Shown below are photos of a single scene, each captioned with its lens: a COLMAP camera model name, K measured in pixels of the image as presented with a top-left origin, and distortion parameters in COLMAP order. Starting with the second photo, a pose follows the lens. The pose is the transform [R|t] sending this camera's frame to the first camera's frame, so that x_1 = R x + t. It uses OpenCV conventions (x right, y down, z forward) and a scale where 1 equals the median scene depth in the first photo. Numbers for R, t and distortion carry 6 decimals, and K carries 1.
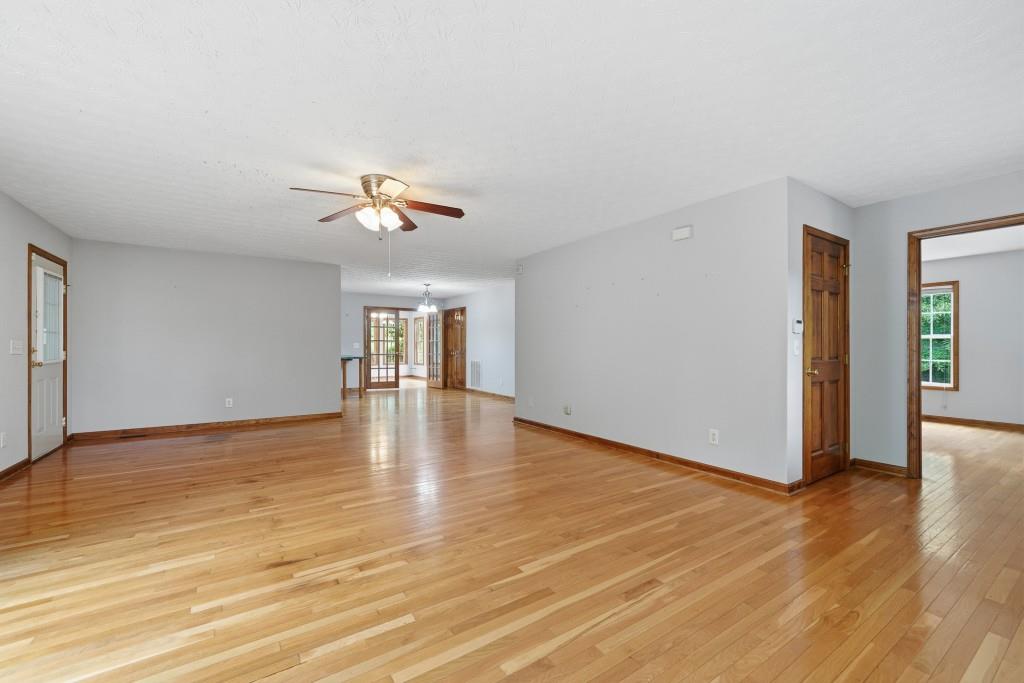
lens RADIAL K [[419.0, 0, 508.8], [0, 419.0, 341.3], [0, 0, 1]] dist [-0.001353, -0.000042]
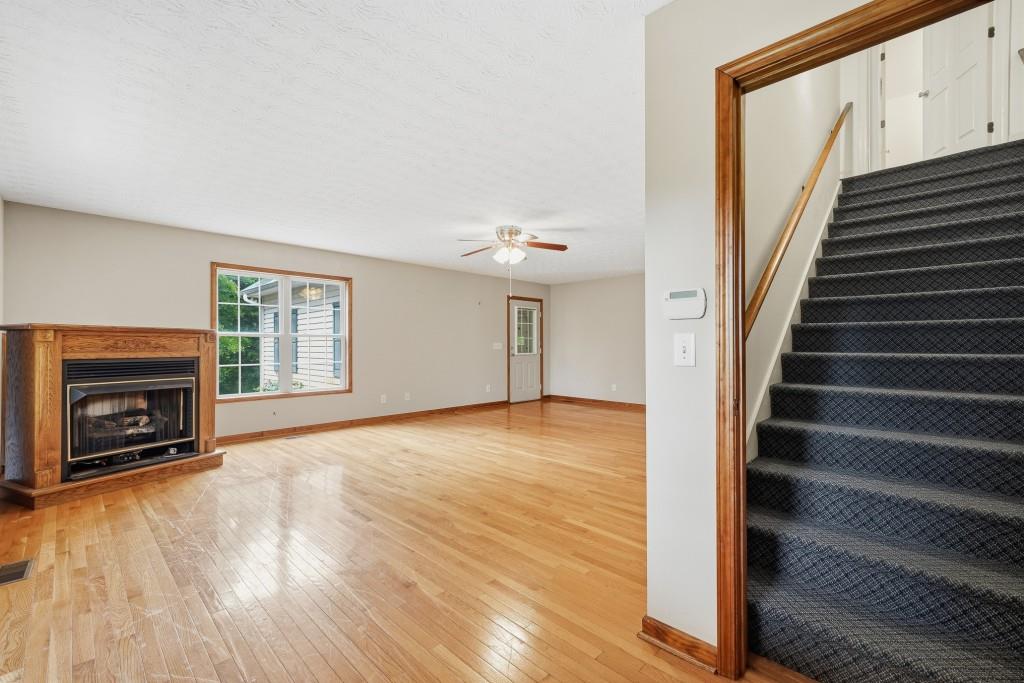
lens RADIAL K [[419.0, 0, 515.4], [0, 419.0, 346.2], [0, 0, 1]] dist [-0.001353, -0.000042]
pose [[0.246600, 0.004285, -0.969108, 1.087852], [0.008707, 0.999940, 0.006637, 0.001481], [0.969078, -0.010075, 0.246548, 0.688742]]
